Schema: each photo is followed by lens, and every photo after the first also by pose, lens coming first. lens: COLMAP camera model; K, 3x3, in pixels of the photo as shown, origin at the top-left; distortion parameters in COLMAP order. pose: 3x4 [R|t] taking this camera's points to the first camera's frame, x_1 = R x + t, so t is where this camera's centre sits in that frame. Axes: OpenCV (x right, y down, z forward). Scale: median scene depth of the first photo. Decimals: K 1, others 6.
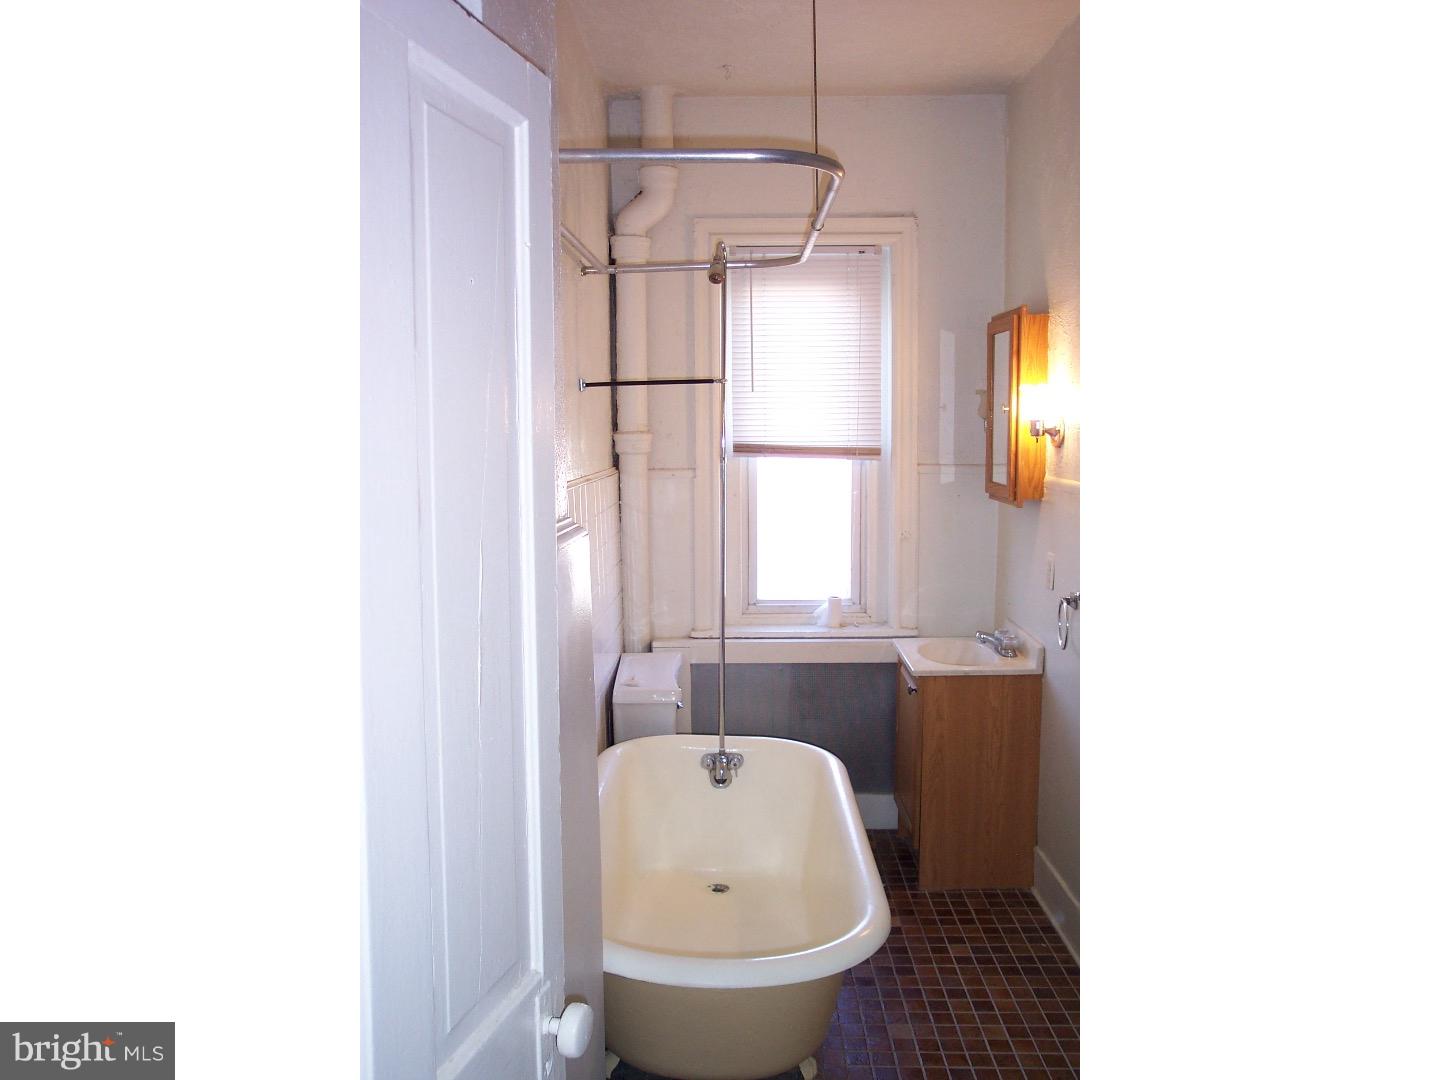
lens RADIAL K [[1205.5, 0, 720.0], [0, 1205.5, 540.0], [0, 0, 1]] dist [-0.003405, -0.000448]
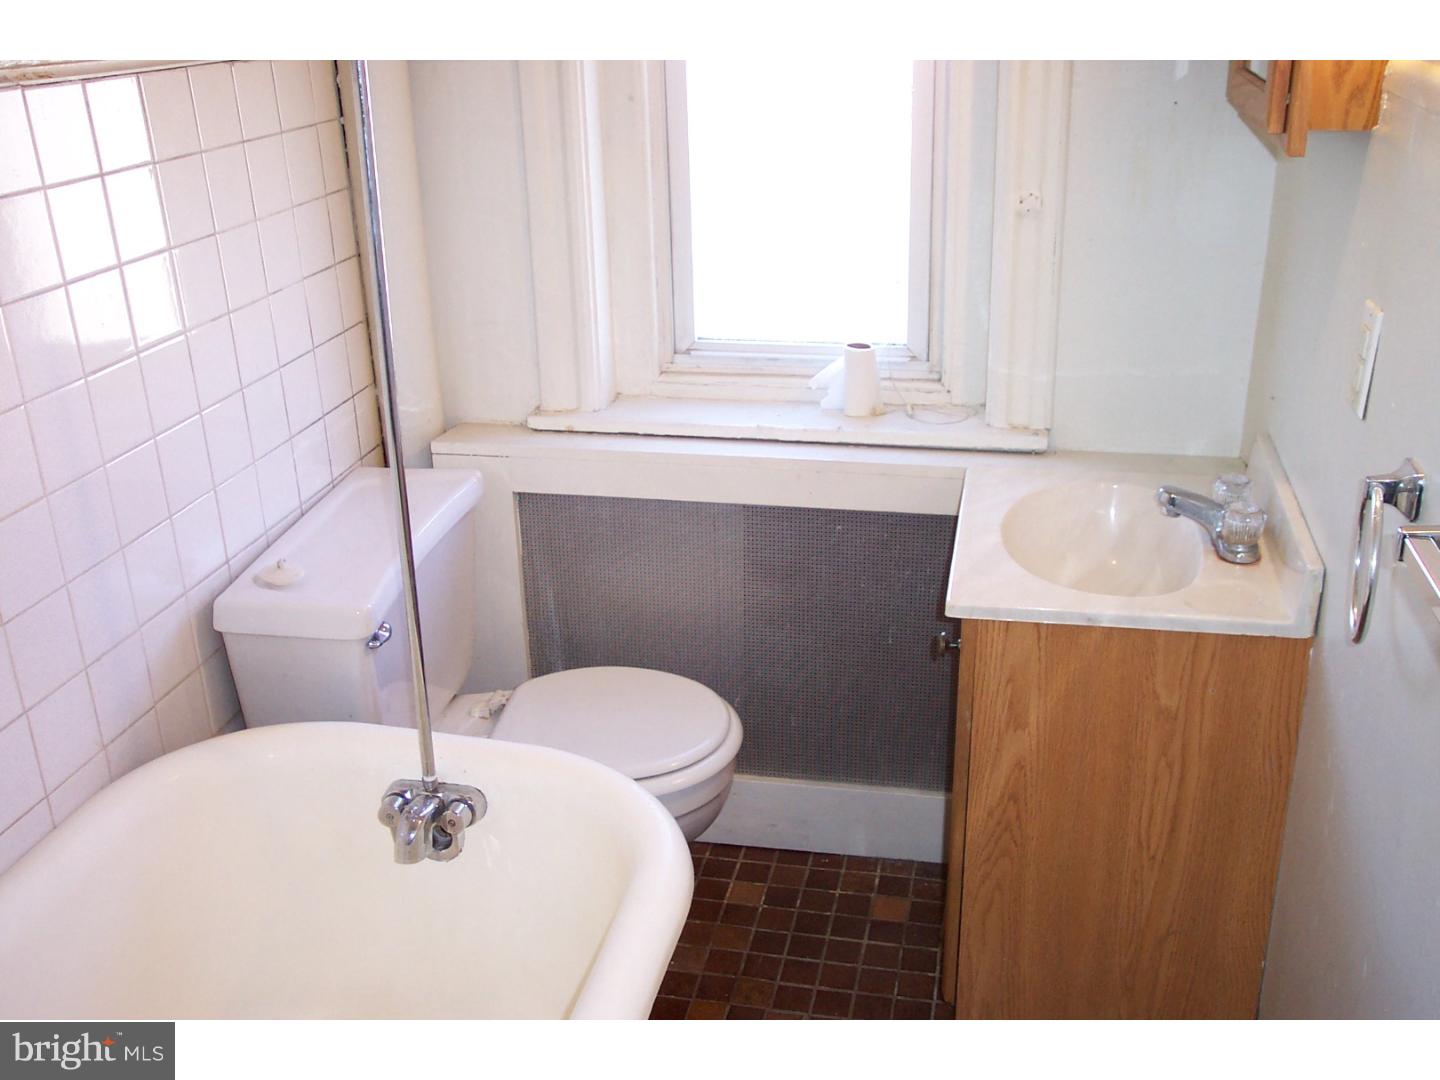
lens RADIAL K [[1465.6, 0, 720.0], [0, 1465.6, 540.0], [0, 0, 1]] dist [-0.043468, -0.004273]
pose [[0.974759, 0.063358, -0.214079, 0.180257], [0.000319, 0.958490, 0.285127, -0.037867], [0.223257, -0.277998, 0.934277, 0.546046]]
